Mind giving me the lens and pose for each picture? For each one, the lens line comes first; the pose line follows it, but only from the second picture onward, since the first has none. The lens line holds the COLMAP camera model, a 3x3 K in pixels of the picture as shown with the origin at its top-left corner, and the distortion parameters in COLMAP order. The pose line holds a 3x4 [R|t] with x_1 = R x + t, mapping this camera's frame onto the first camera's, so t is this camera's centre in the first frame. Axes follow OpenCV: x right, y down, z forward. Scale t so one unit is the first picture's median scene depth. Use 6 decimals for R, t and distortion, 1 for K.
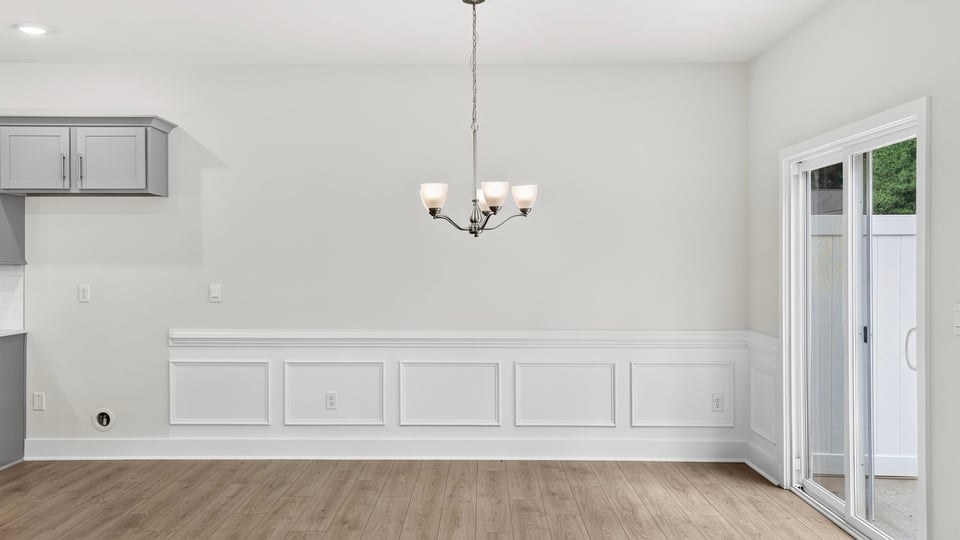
lens RADIAL K [[816.6, 0, 476.7], [0, 816.6, 269.2], [0, 0, 1]] dist [0.036622, 0.028425]
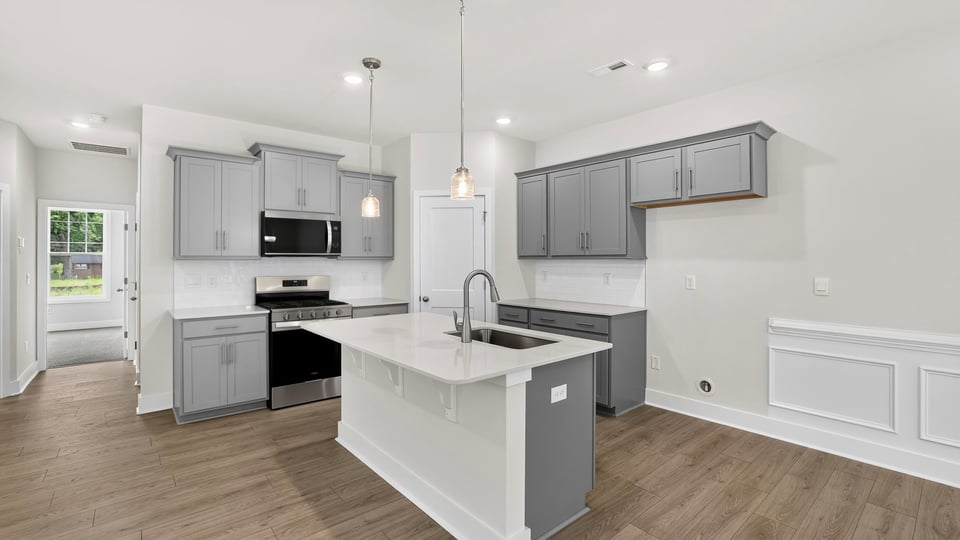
lens RADIAL K [[423.3, 0, 472.1], [0, 423.3, 259.2], [0, 0, 1]] dist [-0.032304, 0.009617]
pose [[0.653622, -0.003659, -0.756812, -0.213011], [-0.009071, 0.999879, -0.012669, 0.005533], [0.756766, 0.015146, 0.653510, 0.338844]]
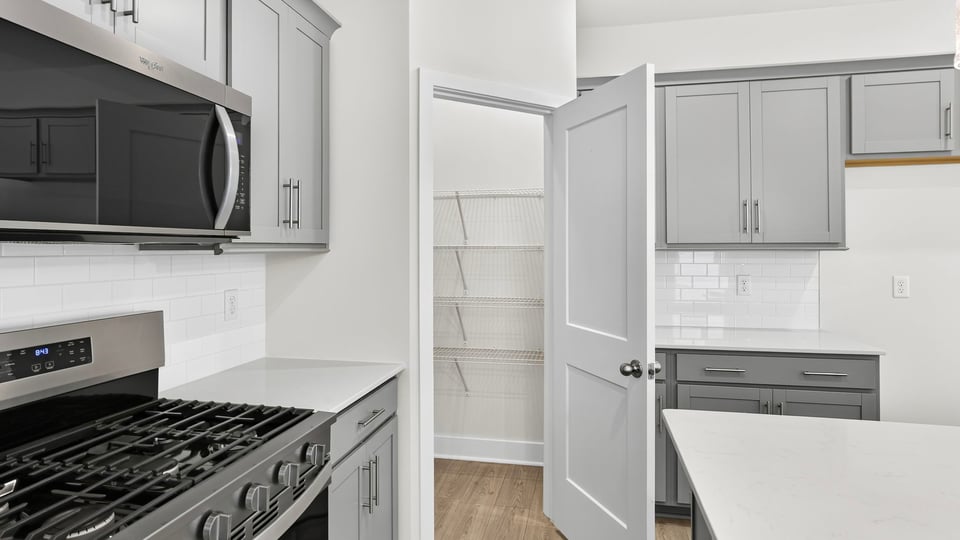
lens RADIAL K [[539.9, 0, 481.1], [0, 539.9, 249.9], [0, 0, 1]] dist [0.006947, 0.001333]
pose [[0.984038, -0.001862, -0.177951, -0.798245], [-0.000356, 0.999923, -0.012435, 0.000434], [0.177960, 0.012300, 0.983961, 0.410499]]
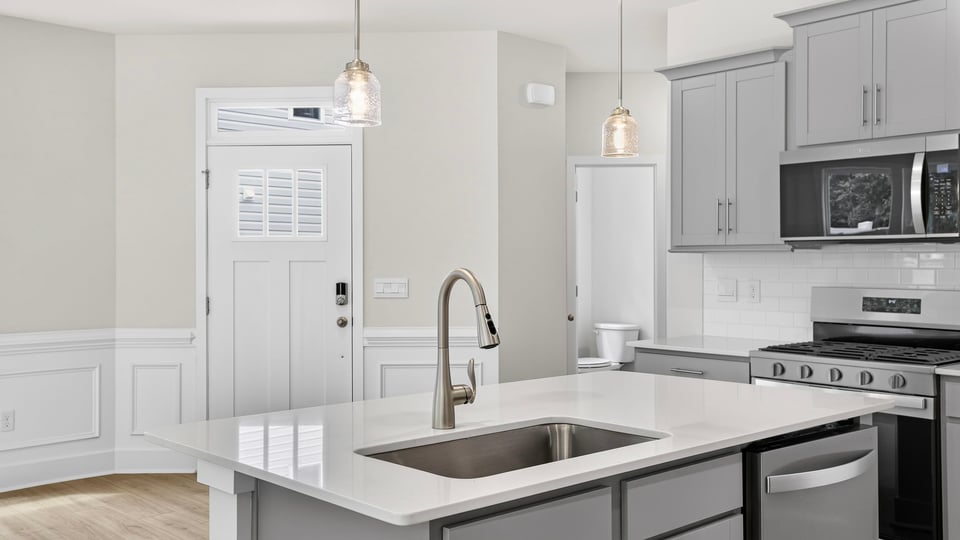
lens RADIAL K [[924.1, 0, 473.6], [0, 924.1, 267.5], [0, 0, 1]] dist [0.065628, 0.000000]
pose [[-0.725531, 0.004415, -0.688175, -0.257794], [-0.009447, 0.999821, 0.016373, 0.003735], [0.688124, 0.018381, -0.725360, 0.915134]]
